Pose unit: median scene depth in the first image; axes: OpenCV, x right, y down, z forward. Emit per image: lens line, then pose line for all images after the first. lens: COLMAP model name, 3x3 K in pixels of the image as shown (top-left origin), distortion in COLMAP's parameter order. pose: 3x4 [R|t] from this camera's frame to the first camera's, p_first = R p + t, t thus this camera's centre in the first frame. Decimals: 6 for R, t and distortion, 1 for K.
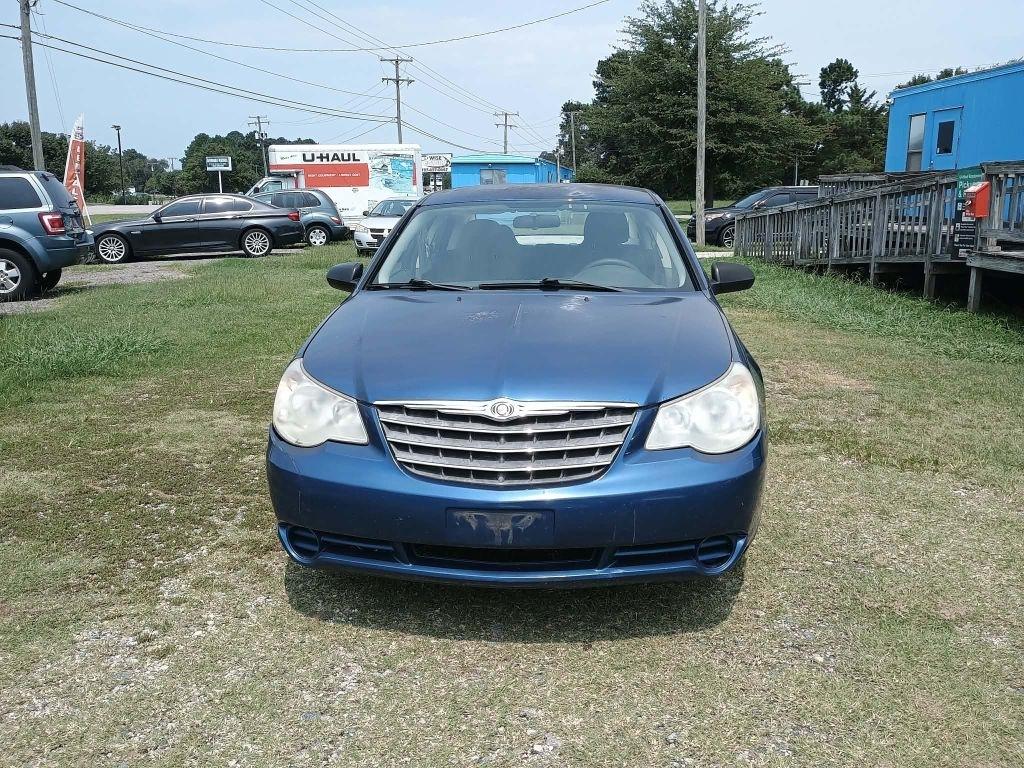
lens RADIAL K [[883.1, 0, 516.9], [0, 883.1, 373.1], [0, 0, 1]] dist [0.063125, -0.086062]
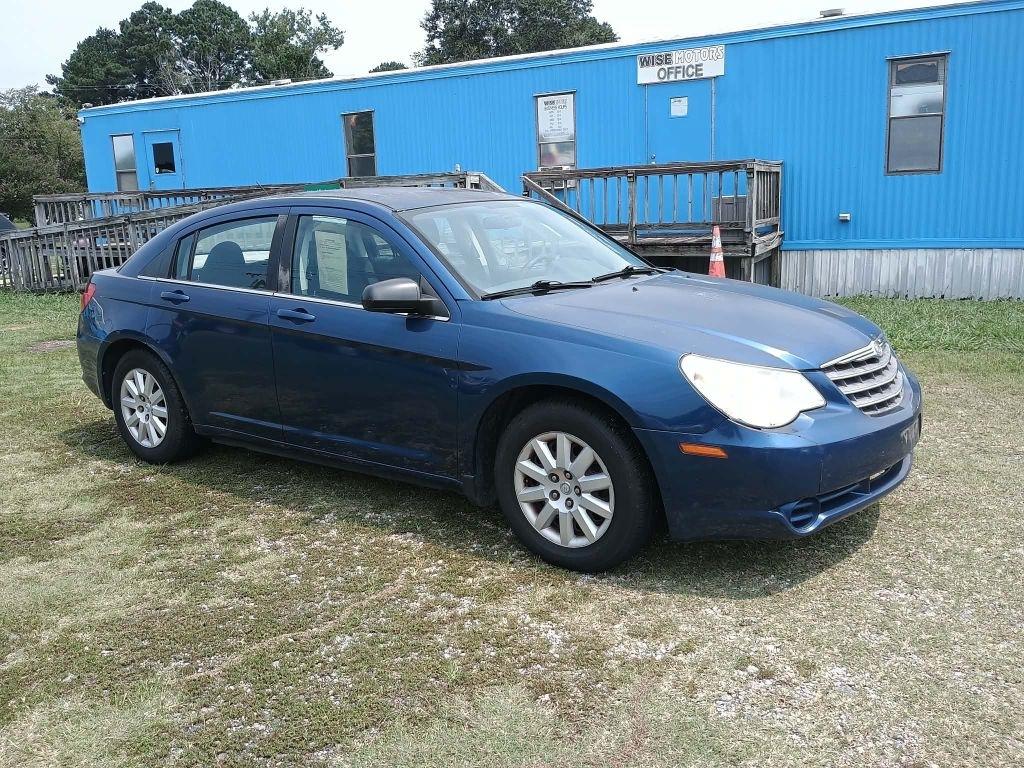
lens RADIAL K [[883.1, 0, 511.0], [0, 883.1, 379.3], [0, 0, 1]] dist [0.063125, -0.086062]
pose [[0.531206, -0.185927, 0.826590, -0.220567], [0.202693, 0.975181, 0.089090, -0.022068], [-0.822639, 0.120219, 0.555708, 0.120170]]
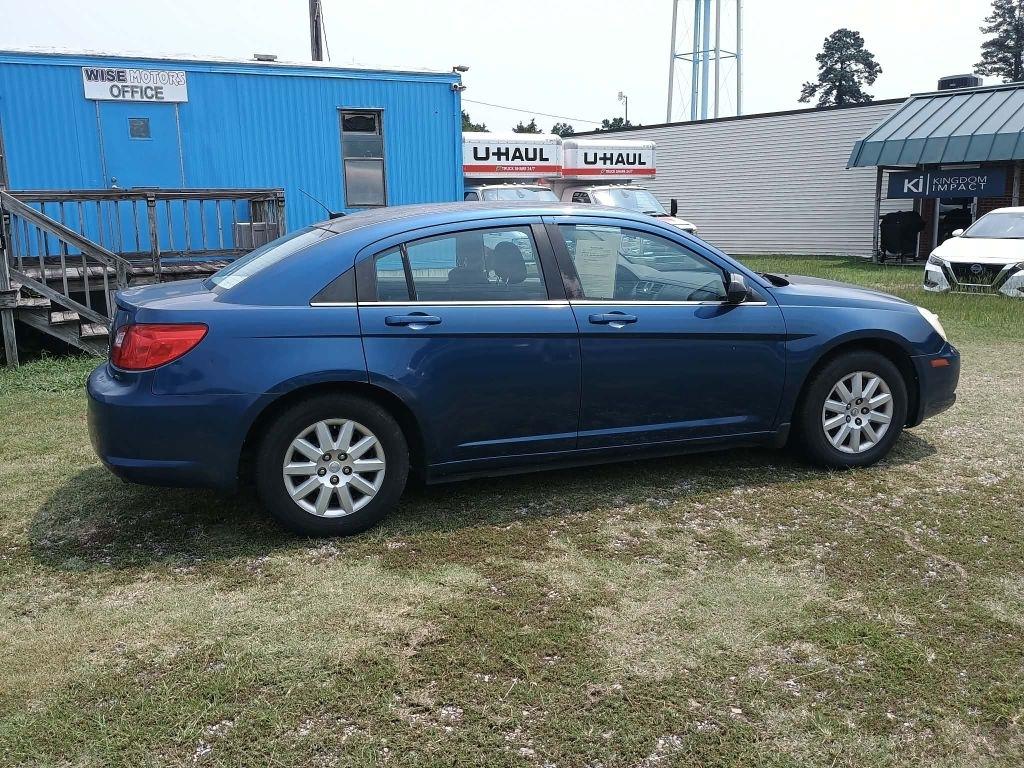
lens RADIAL K [[883.1, 0, 504.3], [0, 883.1, 384.1], [0, 0, 1]] dist [0.063125, -0.086062]
pose [[-0.384543, -0.167860, 0.907717, -0.269489], [0.204658, 0.943353, 0.261151, -0.085187], [-0.900134, 0.286195, -0.328406, 0.422087]]
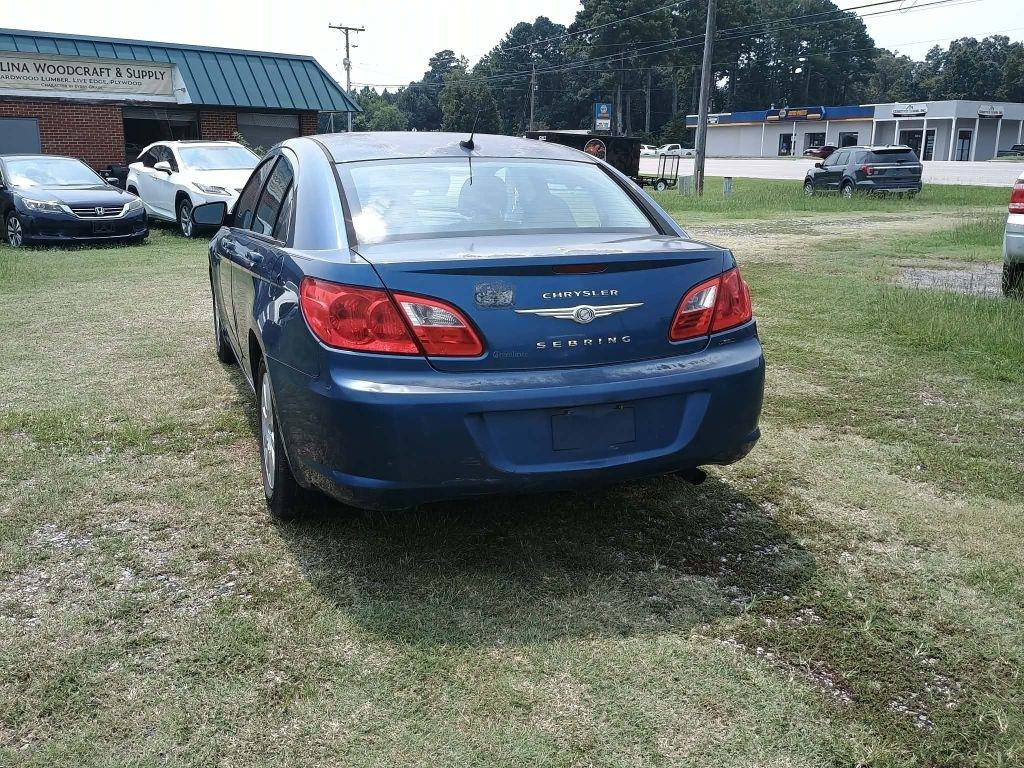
lens RADIAL K [[883.1, 0, 503.1], [0, 883.1, 369.1], [0, 0, 1]] dist [0.063125, -0.086062]
pose [[-0.903103, 0.101423, -0.417276, 0.103715], [-0.086223, 0.909091, 0.407576, -0.113264], [0.420679, 0.404062, -0.812258, 0.570240]]
